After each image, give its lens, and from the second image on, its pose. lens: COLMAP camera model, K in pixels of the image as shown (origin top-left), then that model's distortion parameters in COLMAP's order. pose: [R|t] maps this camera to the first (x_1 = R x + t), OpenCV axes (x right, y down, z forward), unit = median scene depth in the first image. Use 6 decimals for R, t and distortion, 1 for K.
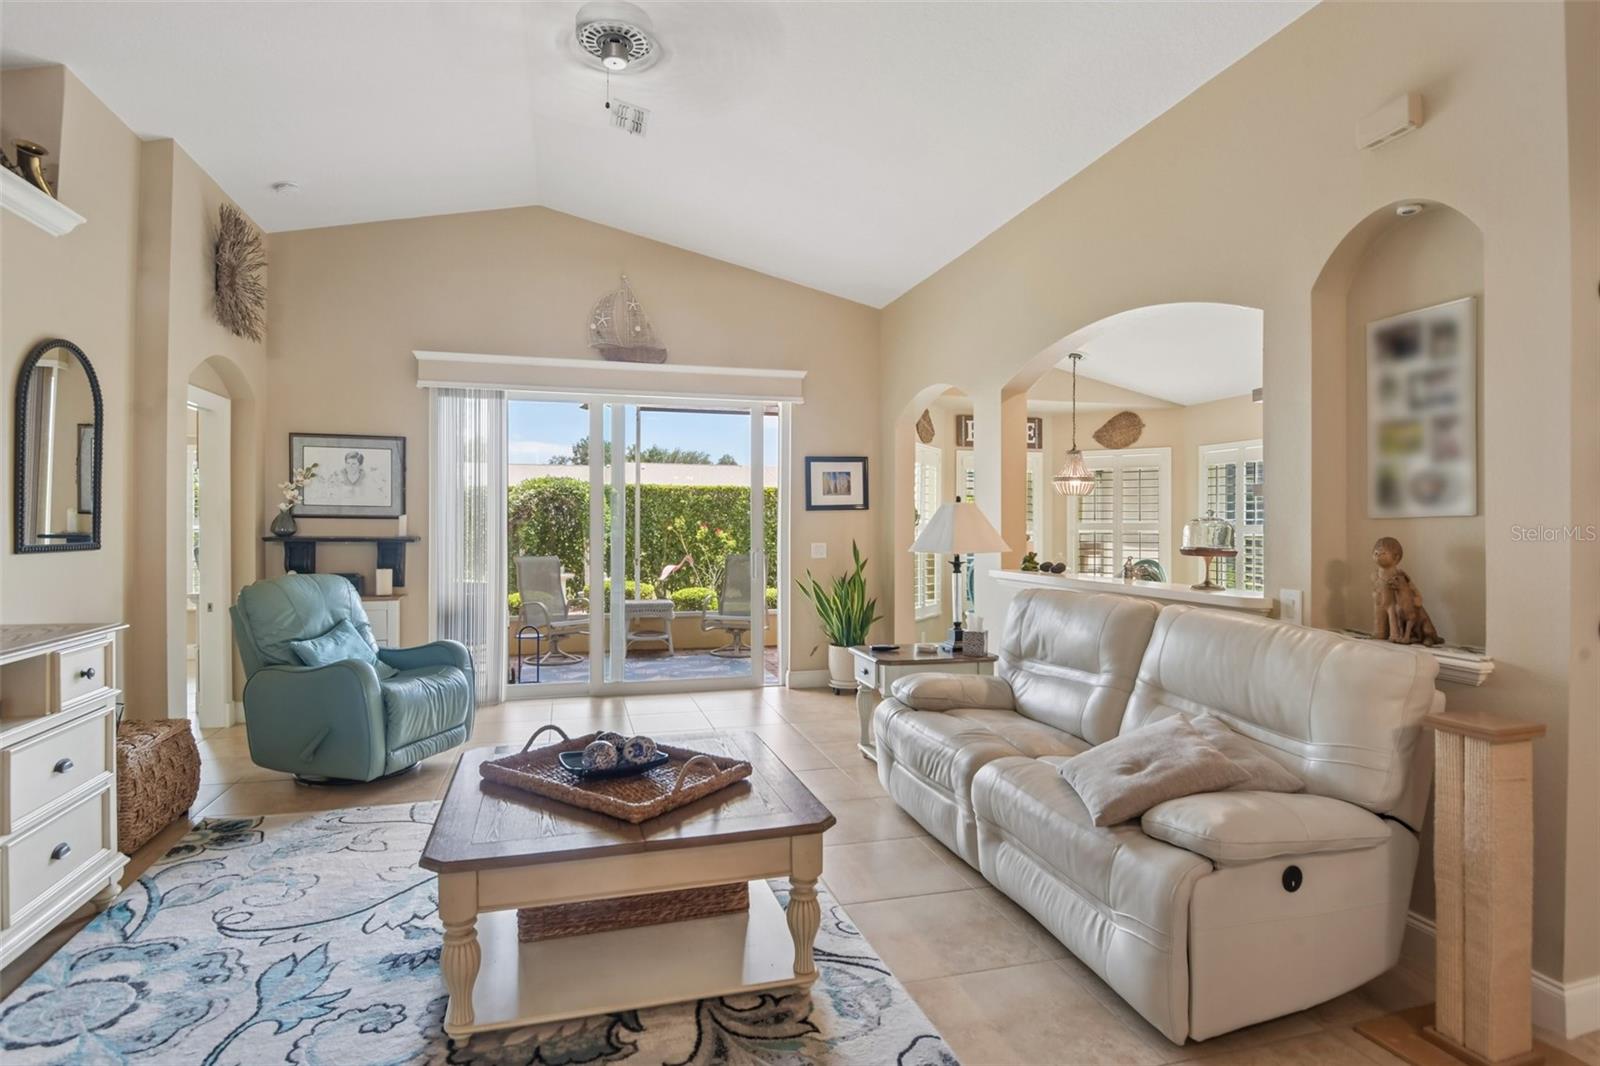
lens RADIAL K [[848.4, 0, 764.2], [0, 848.4, 522.9], [0, 0, 1]] dist [-0.015358, -0.000320]
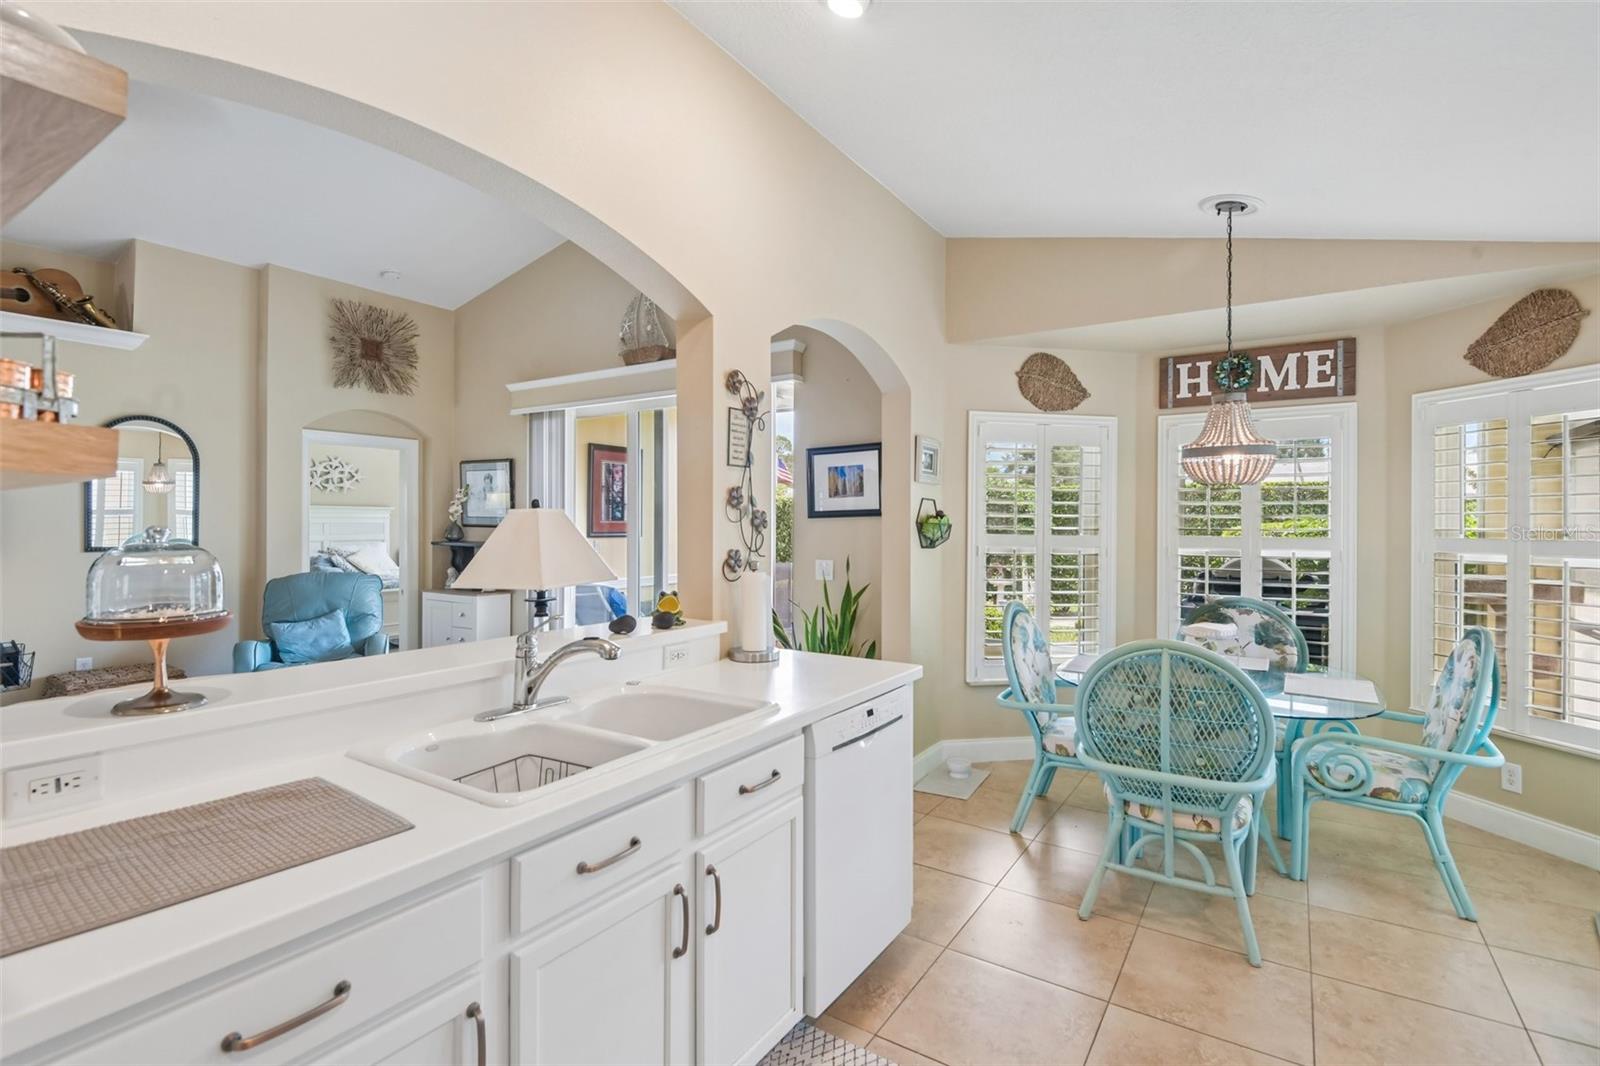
lens RADIAL K [[755.9, 0, 783.3], [0, 755.9, 525.5], [0, 0, 1]] dist [0.028138, -0.024517]
pose [[0.662162, 0.001044, -0.749360, 0.466248], [-0.001059, 0.999999, 0.000458, -0.006674], [0.749360, 0.000491, 0.662163, 0.438813]]
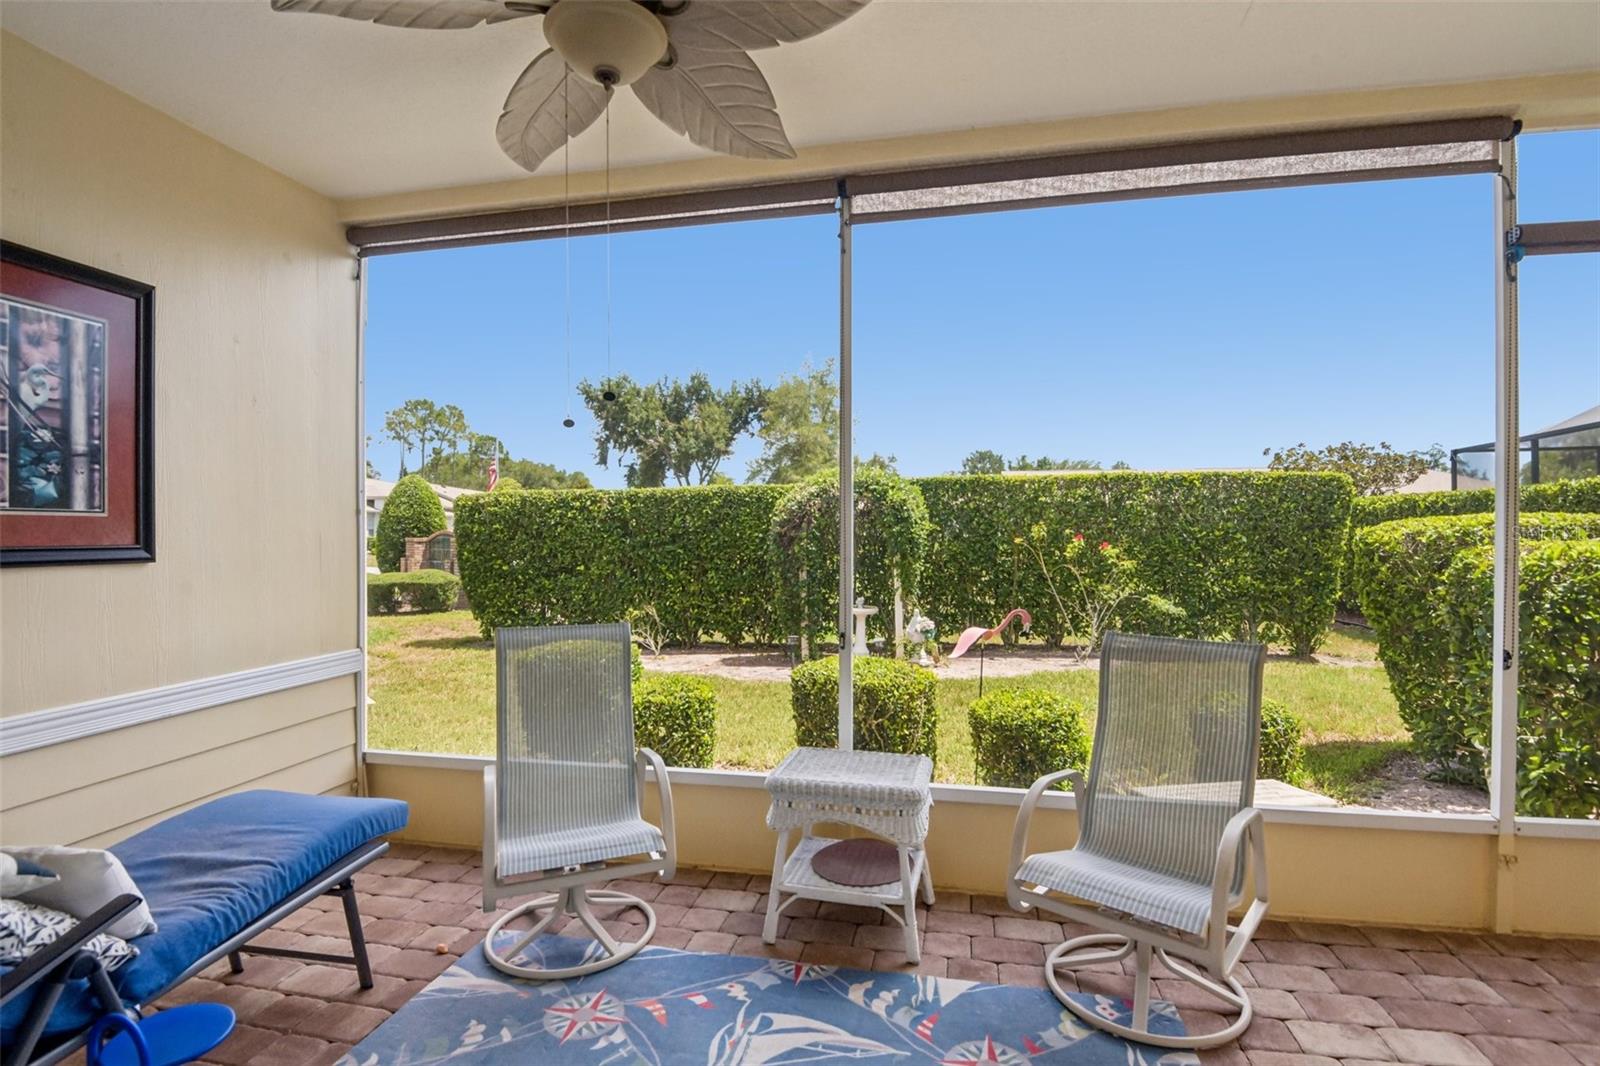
lens RADIAL K [[738.7, 0, 821.5], [0, 738.7, 531.2], [0, 0, 1]] dist [-0.000514, -0.018359]
pose [[0.909203, -0.009891, -0.416235, -0.030380], [0.009116, 0.999951, -0.003848, -0.000419], [0.416253, -0.000296, 0.909249, 0.801858]]
